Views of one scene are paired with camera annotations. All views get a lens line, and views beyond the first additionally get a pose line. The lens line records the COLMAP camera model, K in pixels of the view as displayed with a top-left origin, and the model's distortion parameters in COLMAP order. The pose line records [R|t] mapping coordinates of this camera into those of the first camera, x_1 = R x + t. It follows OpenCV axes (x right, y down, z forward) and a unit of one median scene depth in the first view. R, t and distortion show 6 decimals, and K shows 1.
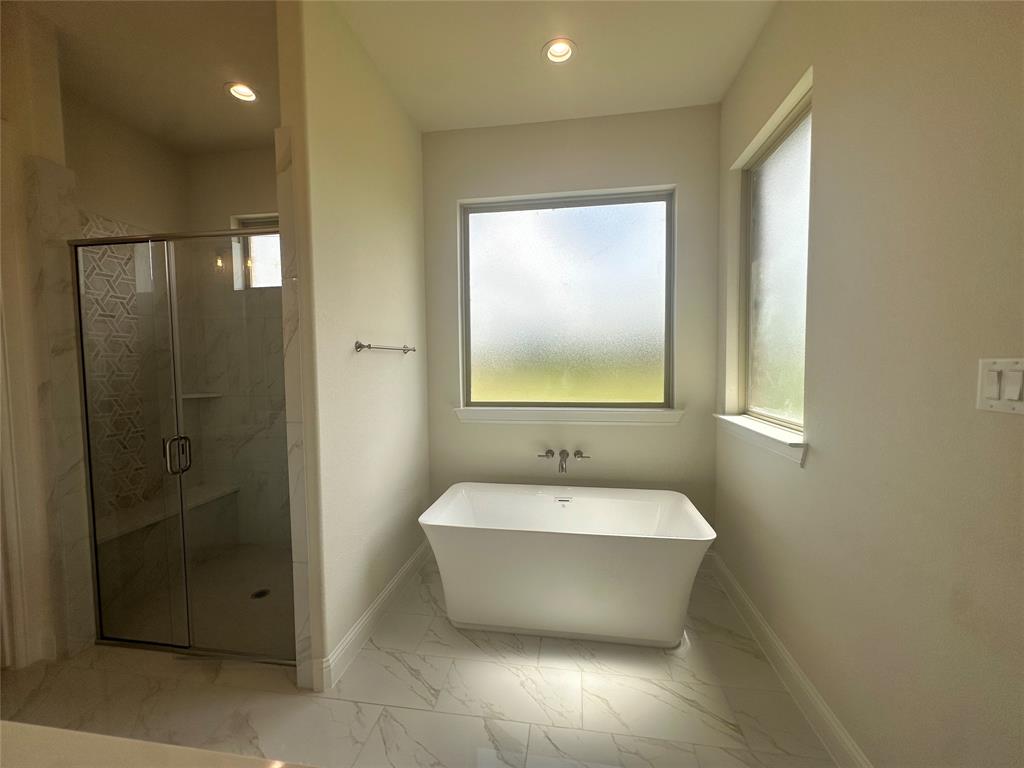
lens RADIAL K [[407.7, 0, 510.2], [0, 407.7, 384.1], [0, 0, 1]] dist [-0.002023, -0.000276]
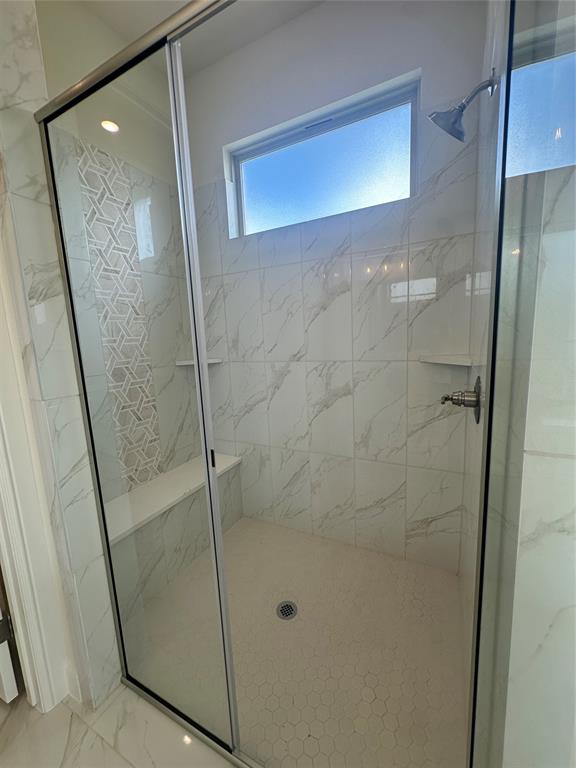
lens RADIAL K [[305.8, 0, 288.0], [0, 305.8, 384.0], [0, 0, 1]] dist [-0.002023, -0.000276]
pose [[0.948978, 0.012957, -0.315077, -0.421095], [0.020228, 0.994597, 0.101826, 0.013630], [0.314693, -0.103004, 0.943588, 0.473676]]
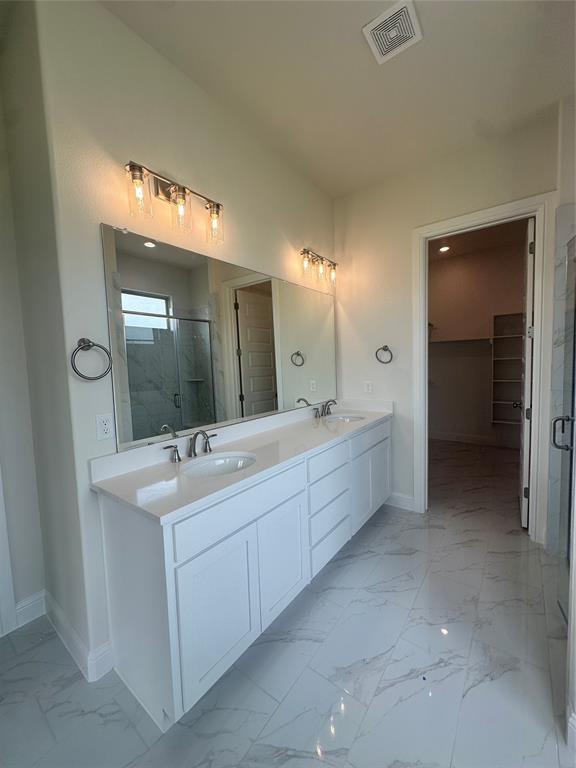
lens RADIAL K [[305.8, 0, 288.0], [0, 305.8, 384.0], [0, 0, 1]] dist [-0.002023, -0.000276]
pose [[-0.473972, 0.085481, -0.876381, 0.195363], [-0.008242, 0.994803, 0.101489, -0.028144], [0.880501, 0.055327, -0.470804, 0.498031]]
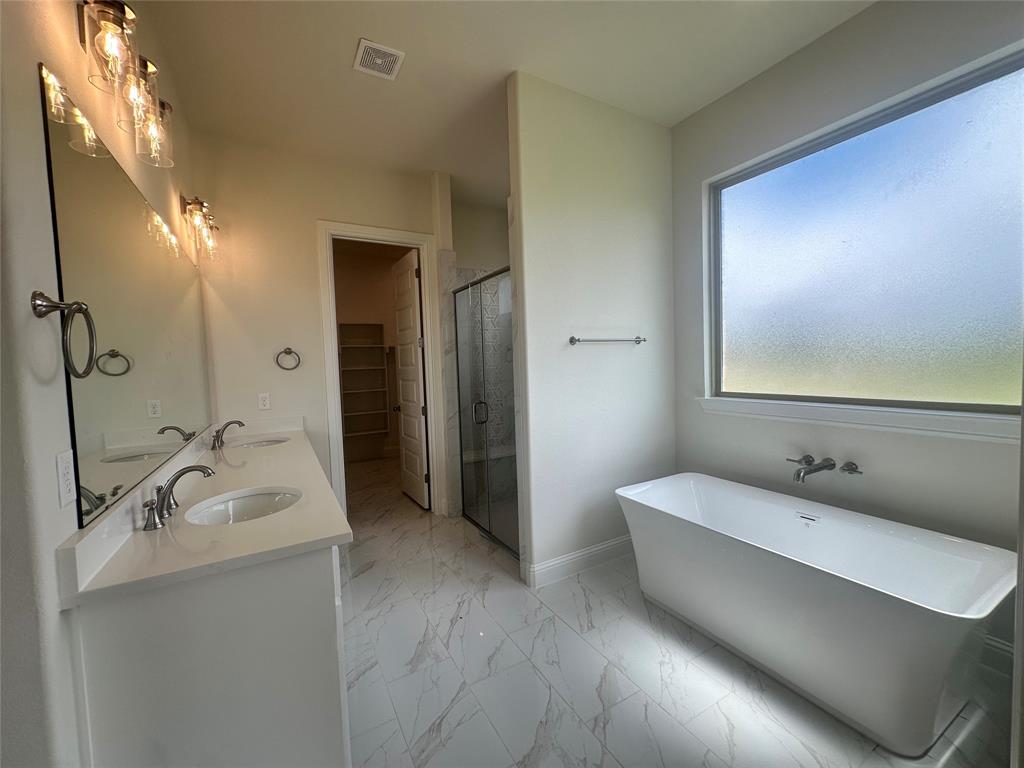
lens RADIAL K [[407.7, 0, 510.2], [0, 407.7, 384.1], [0, 0, 1]] dist [-0.002023, -0.000276]
pose [[0.620319, 0.029244, -0.783805, 0.387487], [-0.014152, 0.999559, 0.026094, 0.009452], [0.784222, -0.005094, 0.620459, 0.046822]]
